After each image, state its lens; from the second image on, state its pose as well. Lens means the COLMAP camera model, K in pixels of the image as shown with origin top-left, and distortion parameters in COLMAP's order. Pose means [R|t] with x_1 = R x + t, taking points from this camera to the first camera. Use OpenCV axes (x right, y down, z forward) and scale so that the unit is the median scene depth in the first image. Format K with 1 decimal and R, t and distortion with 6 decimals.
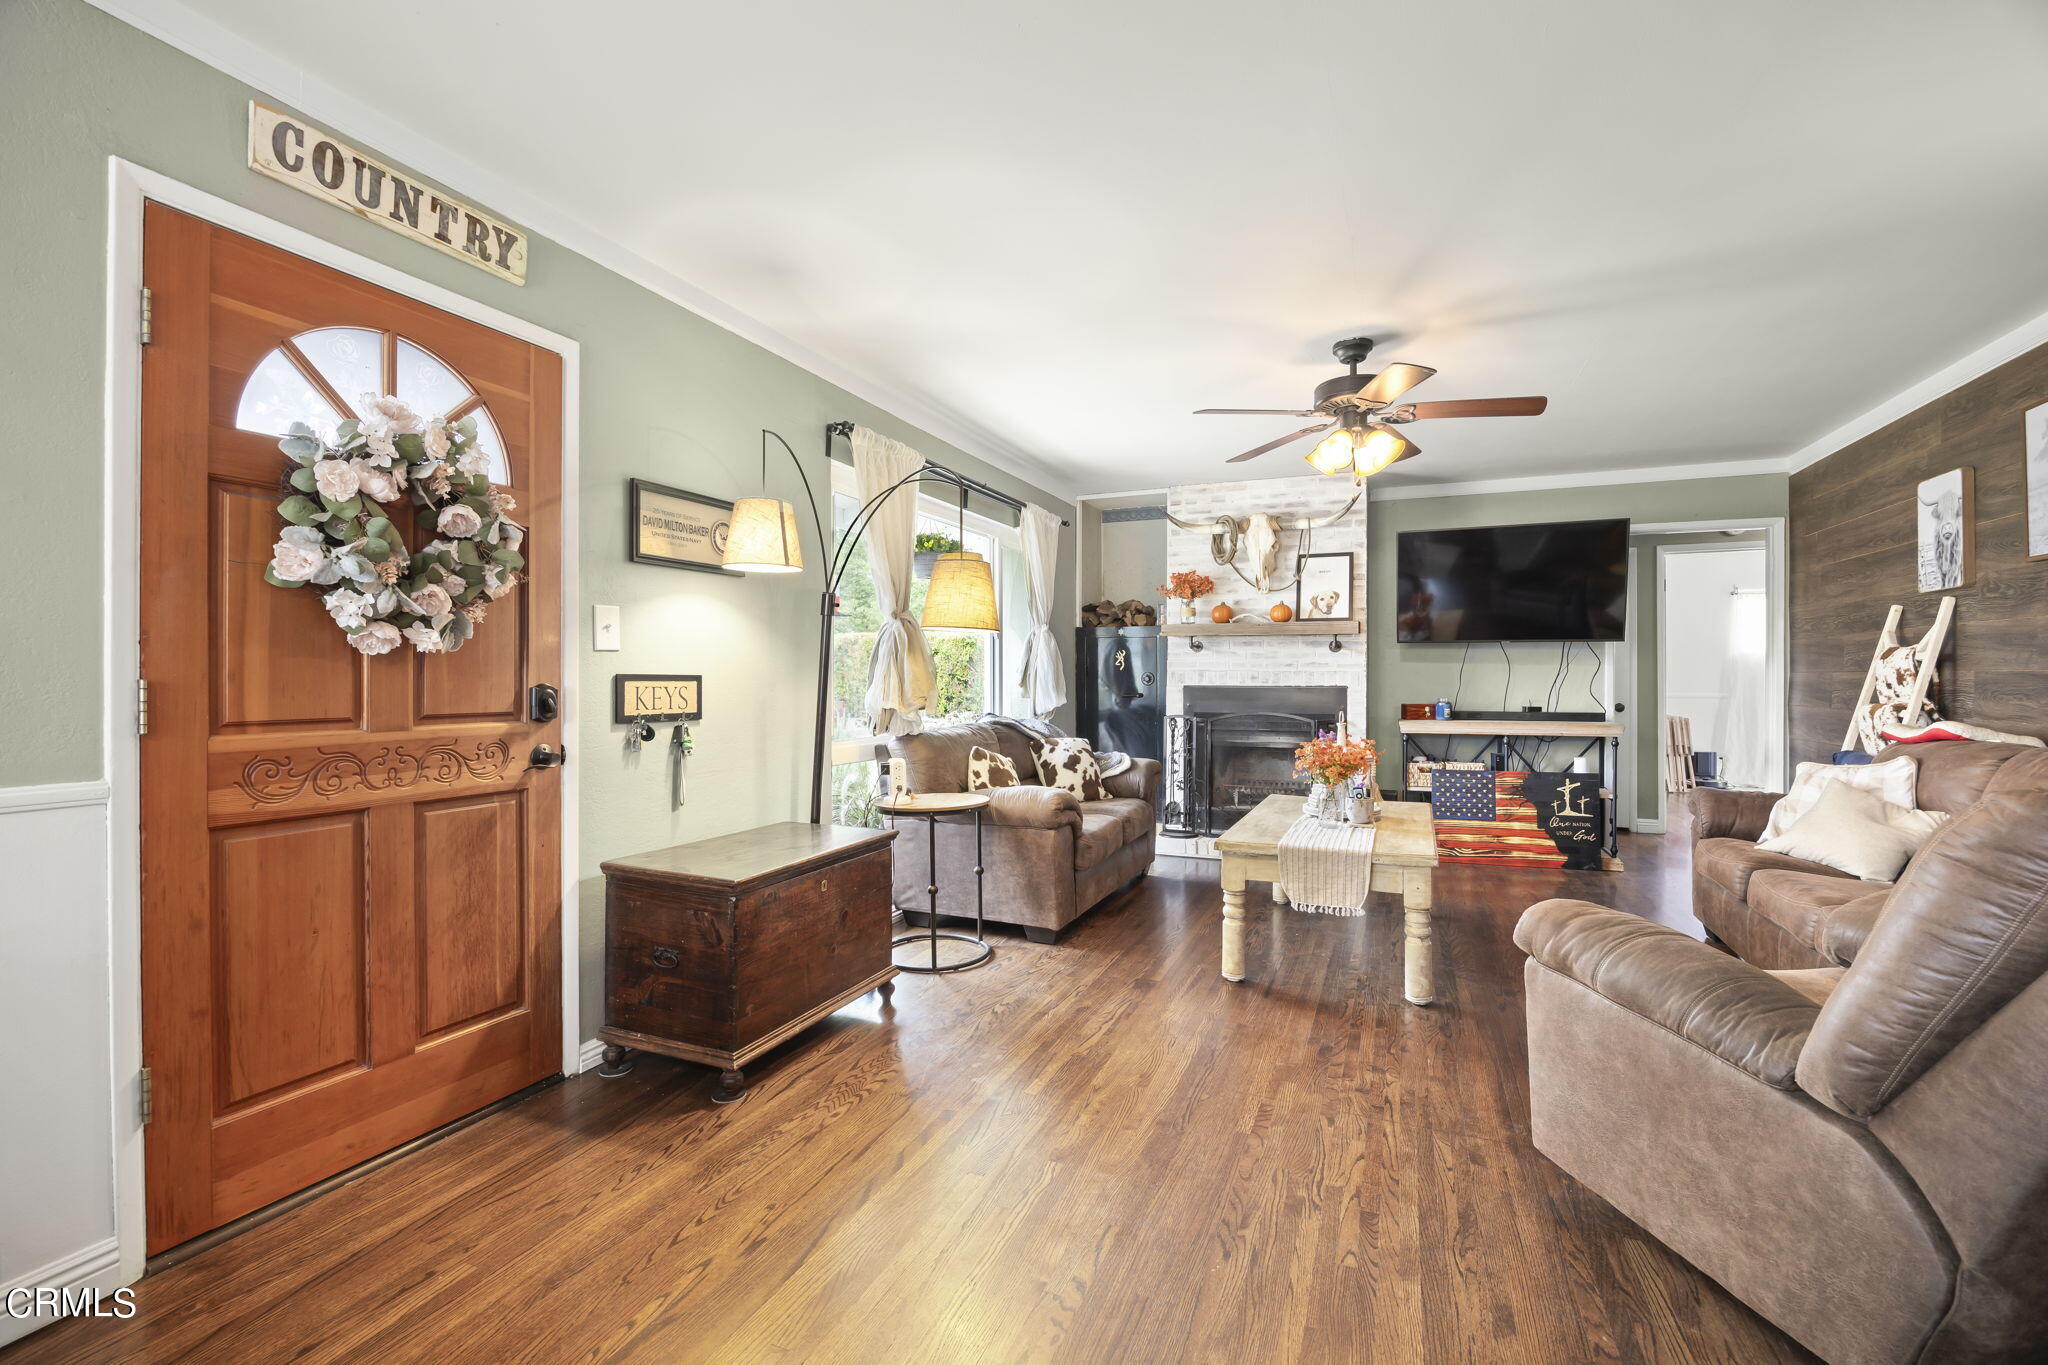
lens RADIAL K [[876.6, 0, 1031.8], [0, 876.6, 685.5], [0, 0, 1]] dist [-0.011097, -0.000396]
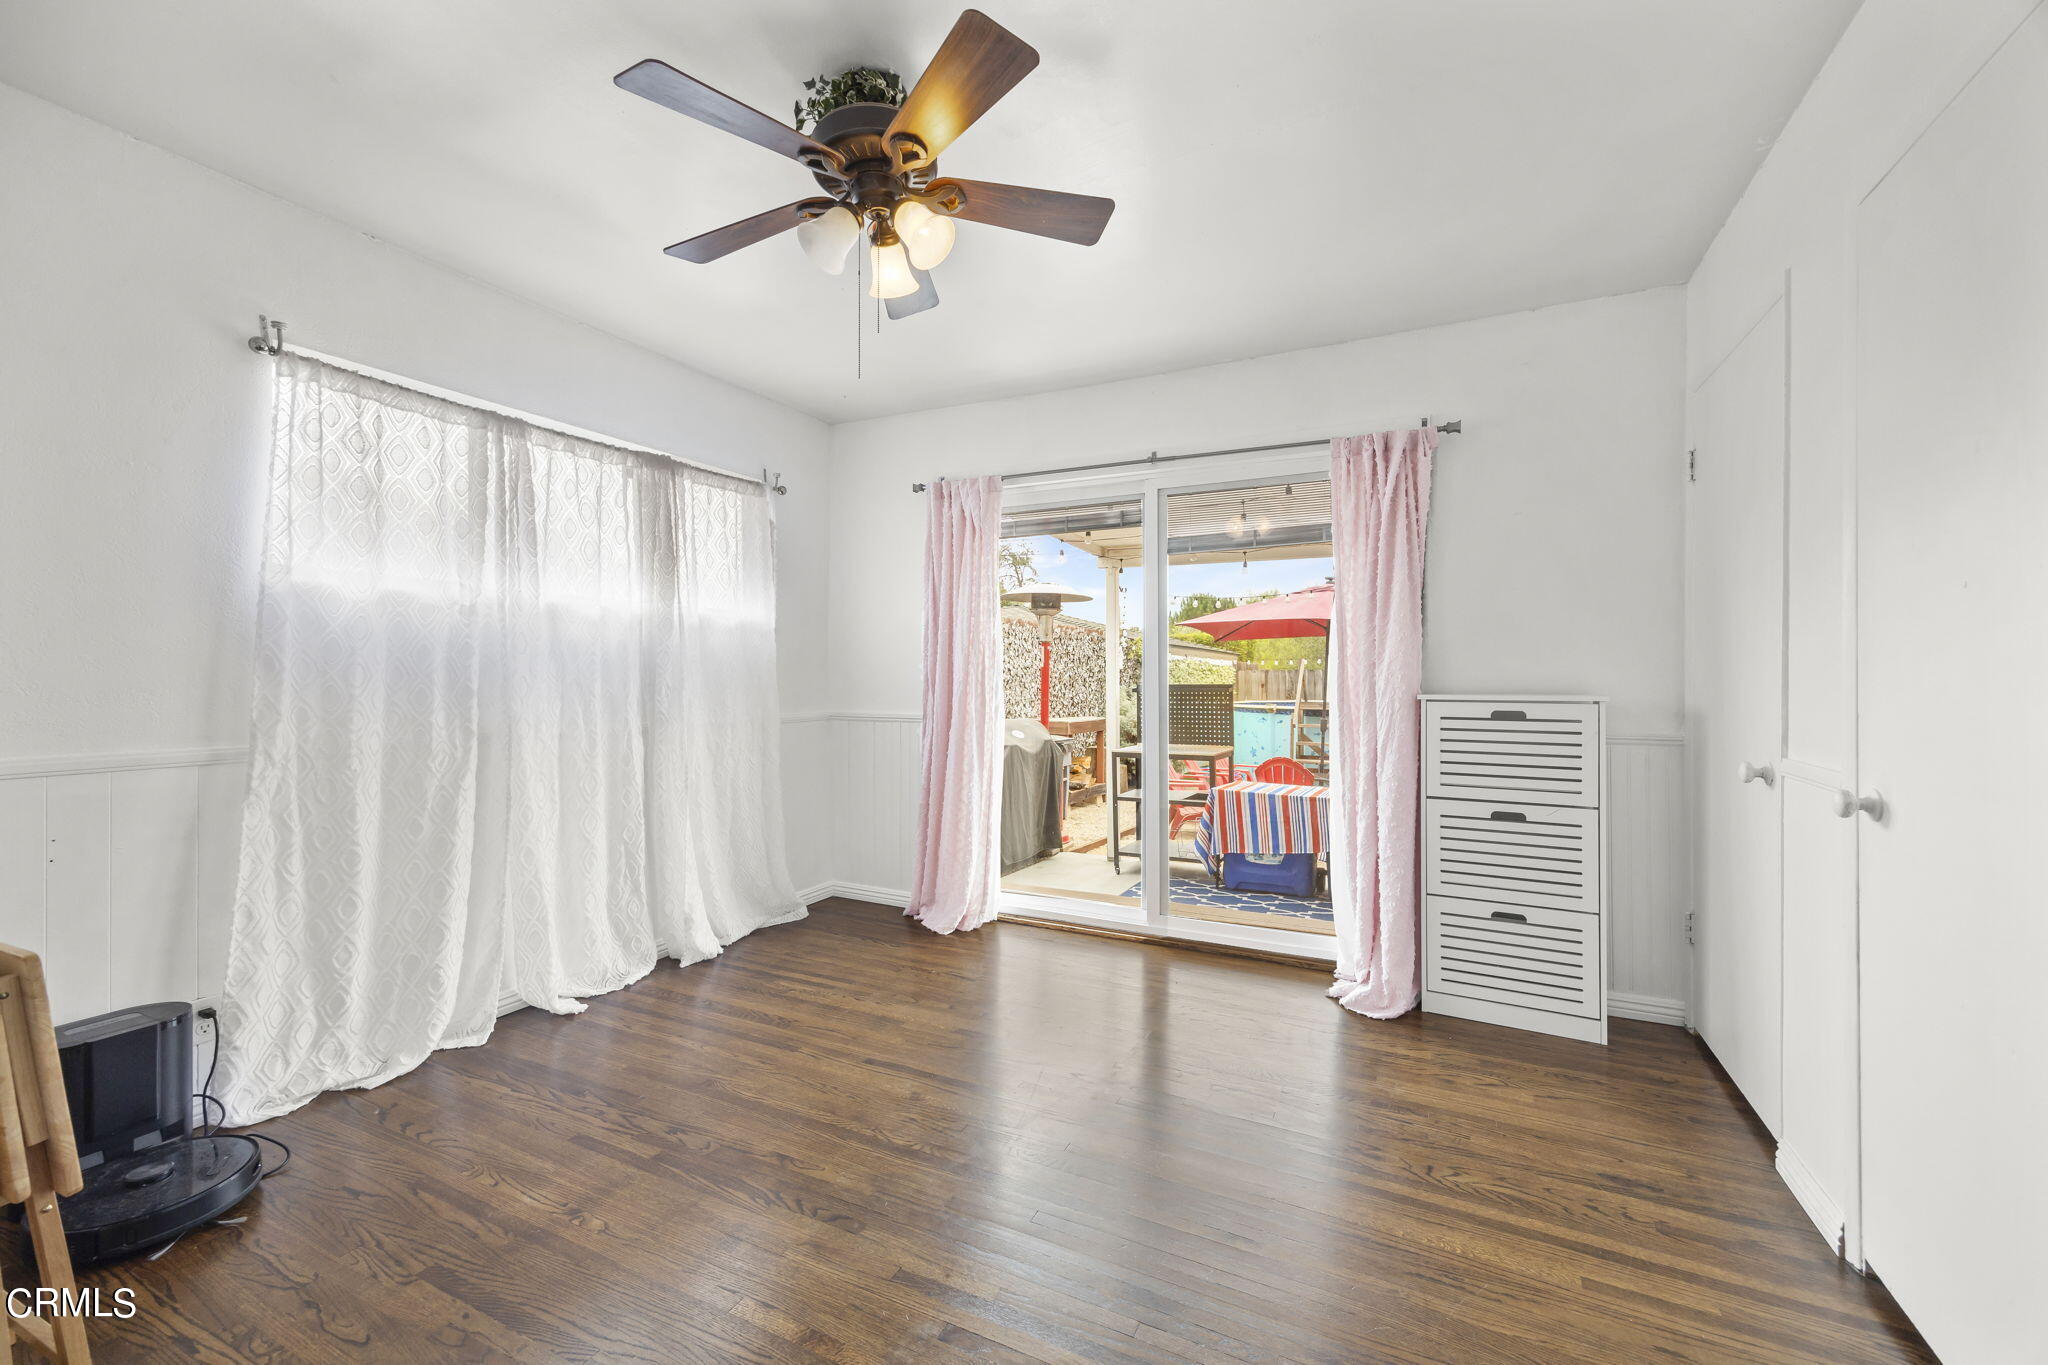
lens RADIAL K [[827.3, 0, 1022.2], [0, 827.3, 680.6], [0, 0, 1]] dist [0.002145, -0.000022]
pose [[0.066013, -0.000843, 0.997818, 0.947478], [0.002782, 0.999996, 0.000661, -0.011358], [-0.997815, 0.002732, 0.066015, 1.243450]]
